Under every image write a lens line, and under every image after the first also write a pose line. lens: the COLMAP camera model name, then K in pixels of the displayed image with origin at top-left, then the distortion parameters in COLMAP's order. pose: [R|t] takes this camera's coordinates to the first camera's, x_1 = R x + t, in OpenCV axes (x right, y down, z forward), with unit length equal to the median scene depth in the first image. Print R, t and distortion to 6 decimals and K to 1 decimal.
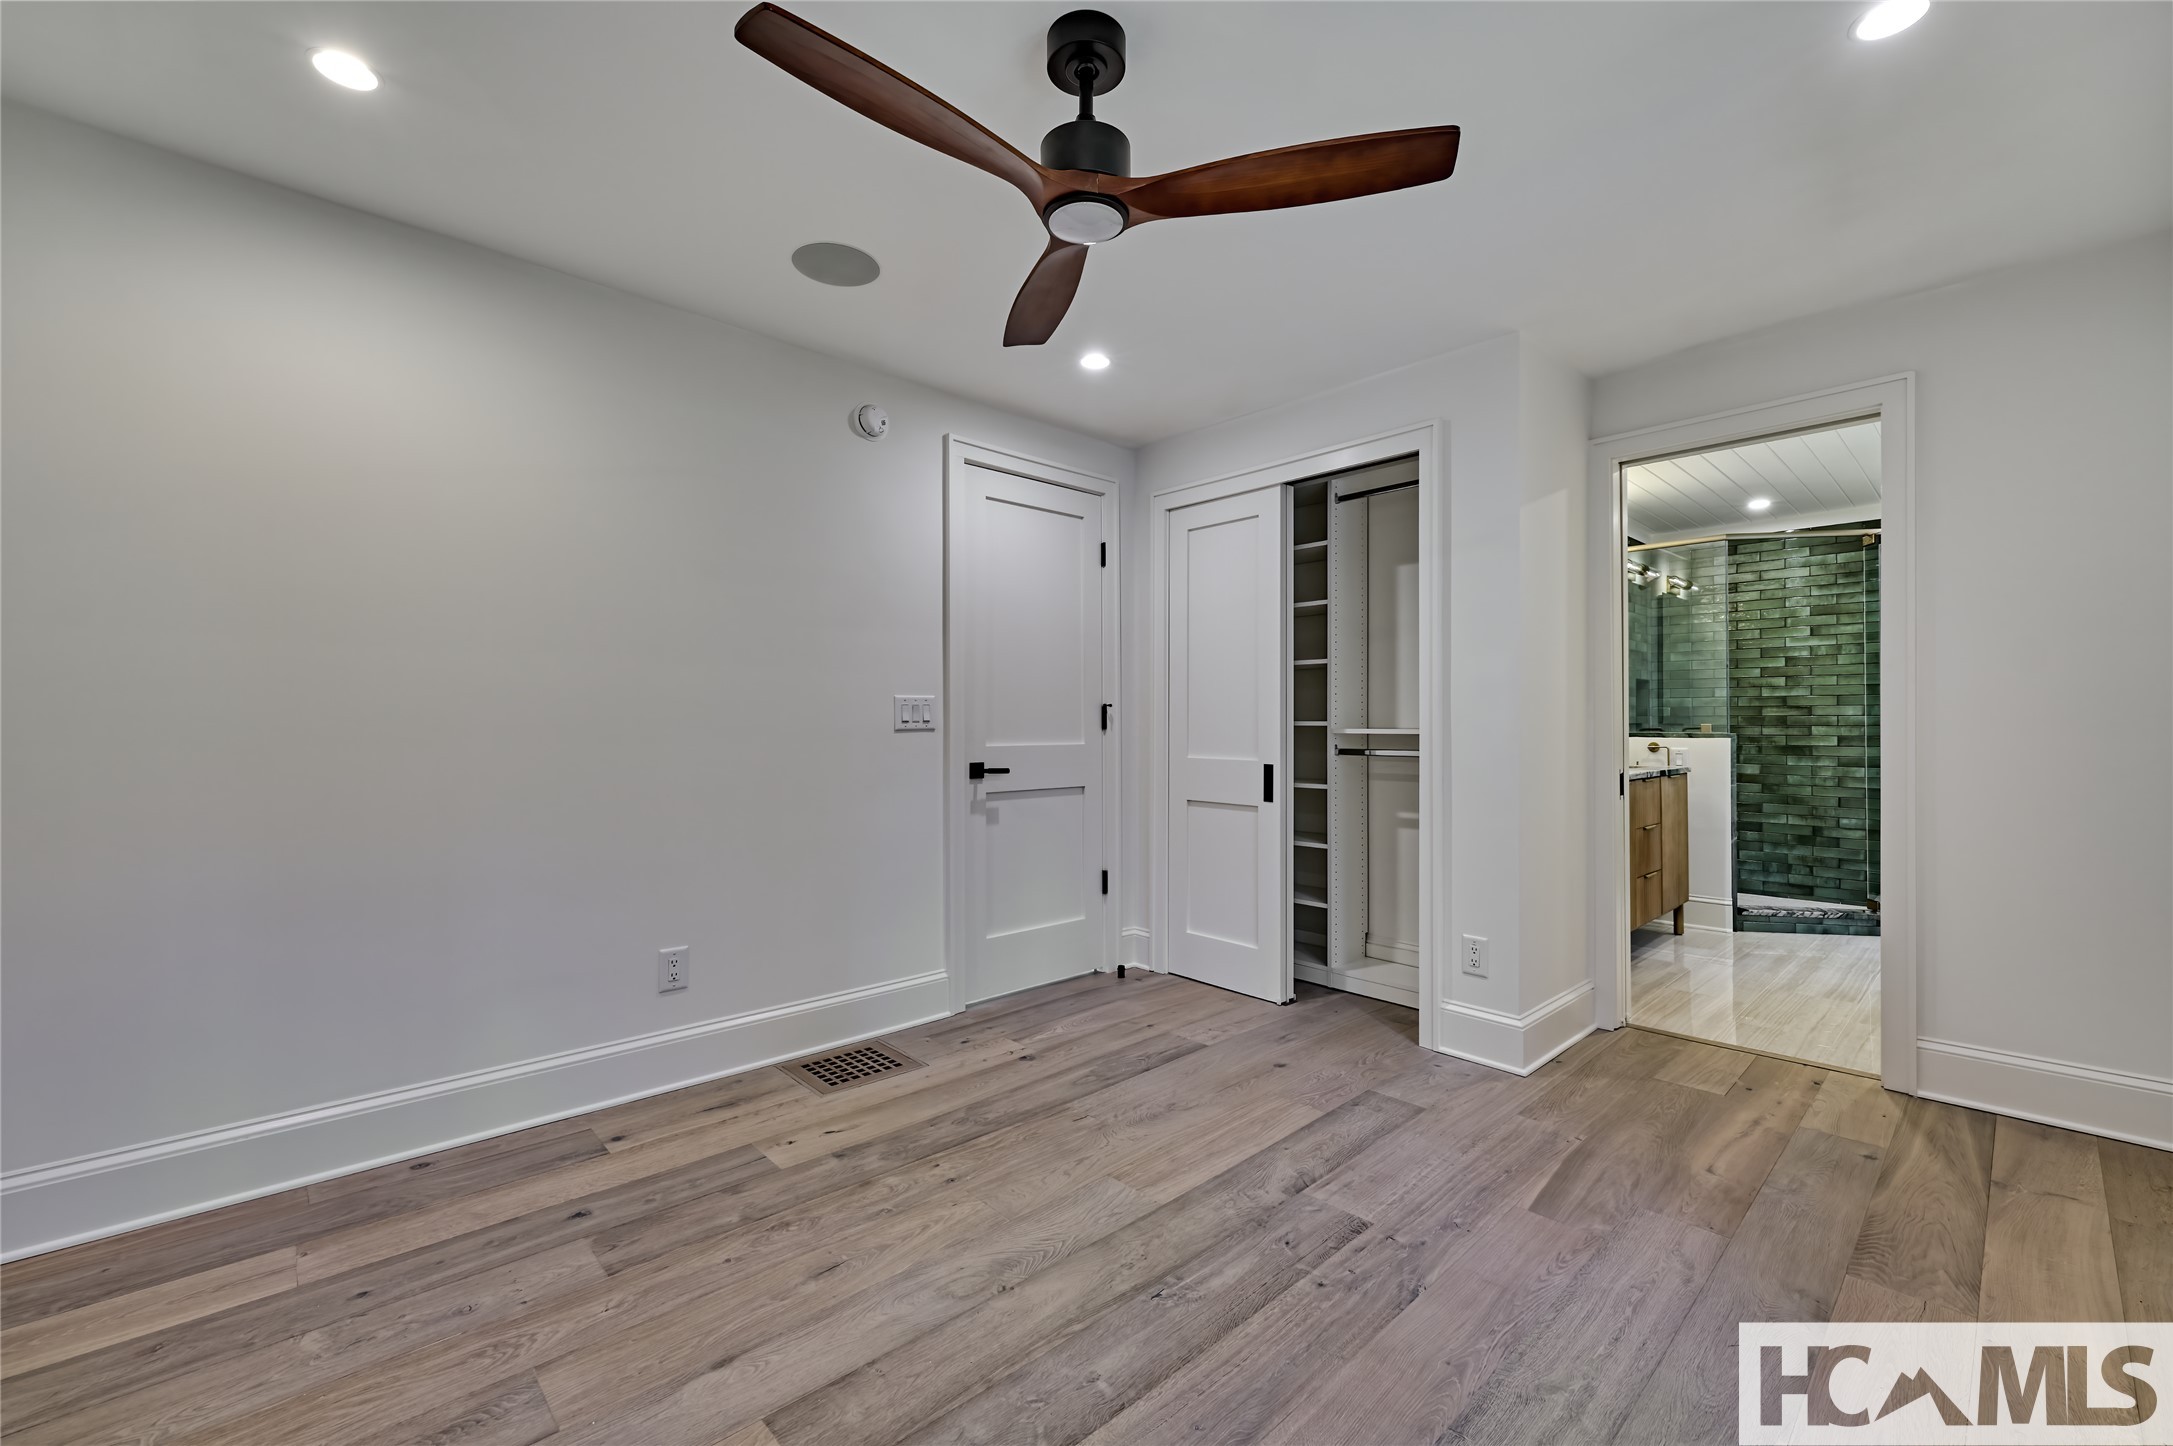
lens RADIAL K [[895.2, 0, 1081.5], [0, 895.2, 718.7], [0, 0, 1]] dist [-0.000299, -0.000361]
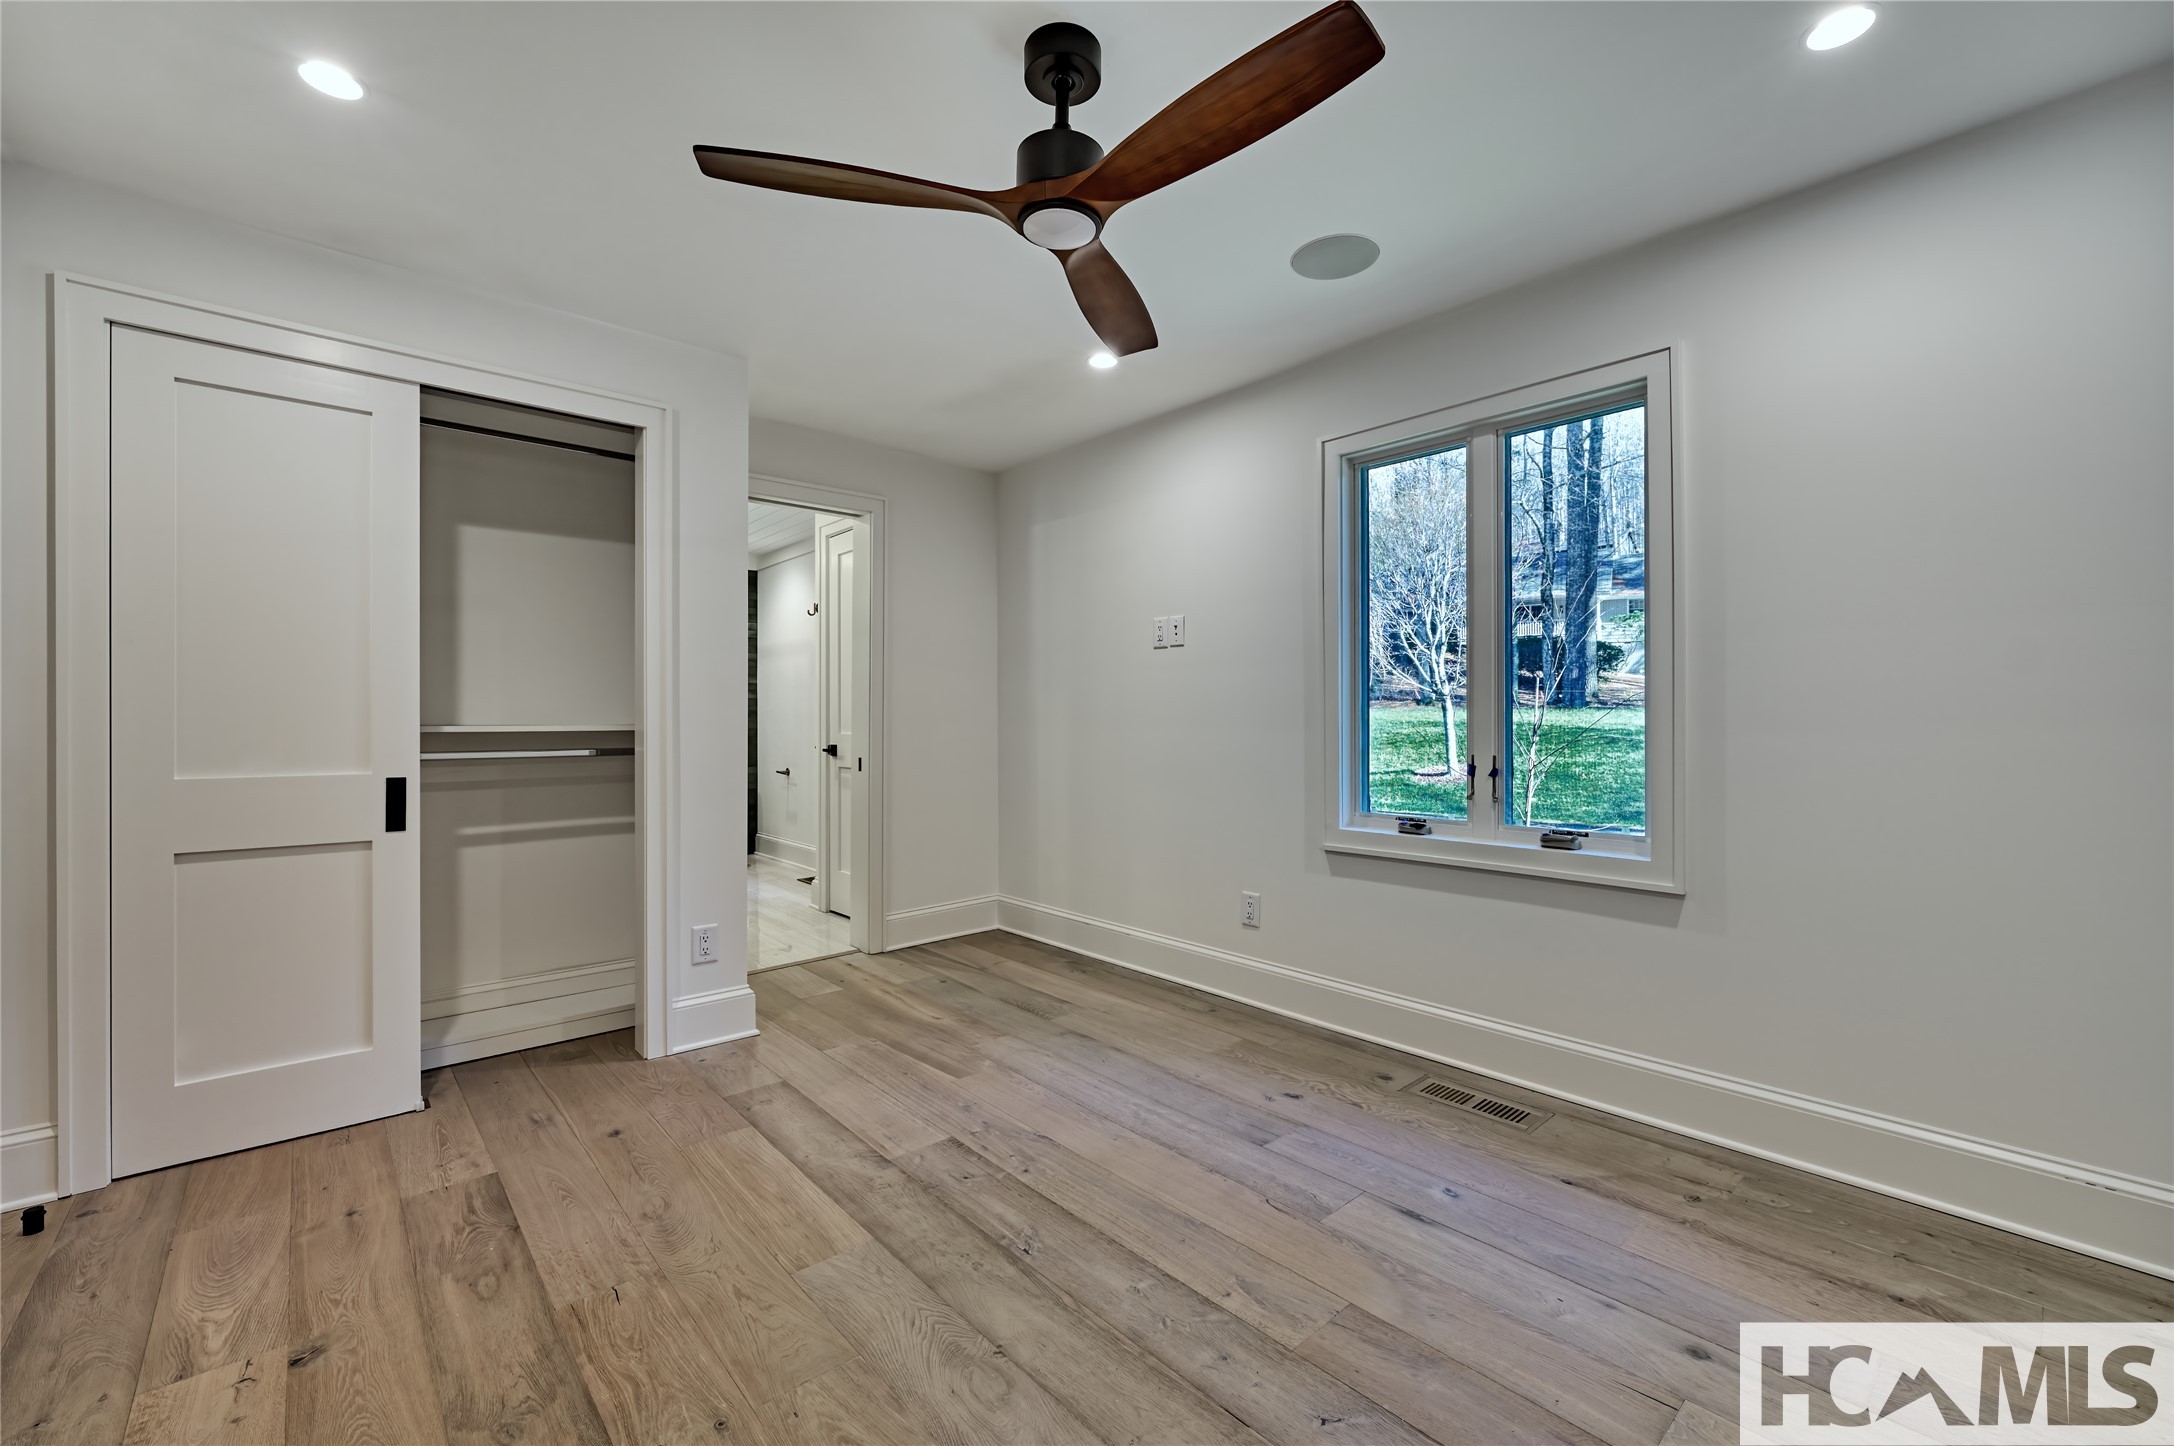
lens RADIAL K [[895.6, 0, 1091.9], [0, 895.6, 715.9], [0, 0, 1]] dist [-0.000299, -0.000361]
pose [[0.013372, 0.003139, 0.999906, -0.698894], [-0.003093, 0.999990, -0.003098, 0.004040], [-0.999906, -0.003051, 0.013381, 0.640931]]
